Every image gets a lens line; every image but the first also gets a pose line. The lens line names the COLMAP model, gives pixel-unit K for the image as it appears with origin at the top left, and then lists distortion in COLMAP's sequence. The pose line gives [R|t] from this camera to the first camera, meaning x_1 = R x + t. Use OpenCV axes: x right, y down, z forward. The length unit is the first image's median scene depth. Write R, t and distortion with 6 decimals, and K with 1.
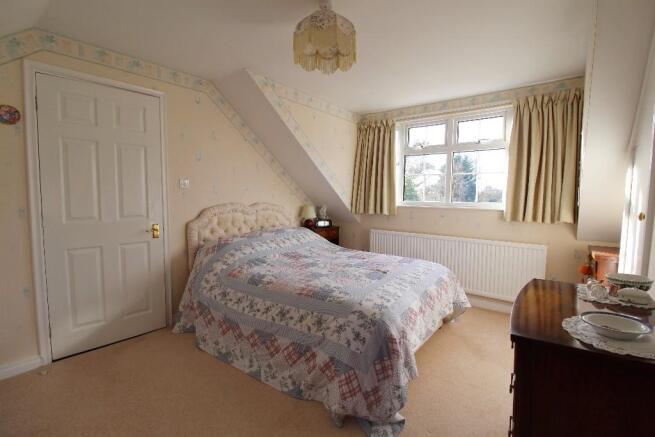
lens RADIAL K [[307.1, 0, 327.5], [0, 307.1, 218.5], [0, 0, 1]] dist [0.000384, -0.013941]
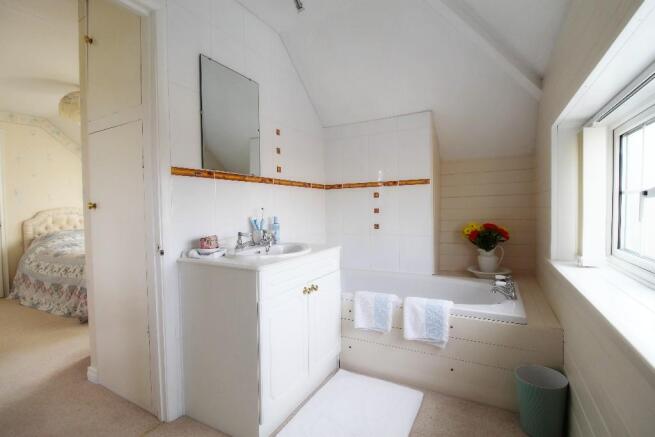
lens RADIAL K [[307.1, 0, 327.5], [0, 307.1, 218.5], [0, 0, 1]] dist [0.000384, -0.013941]
pose [[0.983338, -0.028027, 0.179614, 0.672614], [0.036283, 0.998423, -0.042848, 0.114957], [-0.178130, 0.048651, 0.982803, -0.602969]]
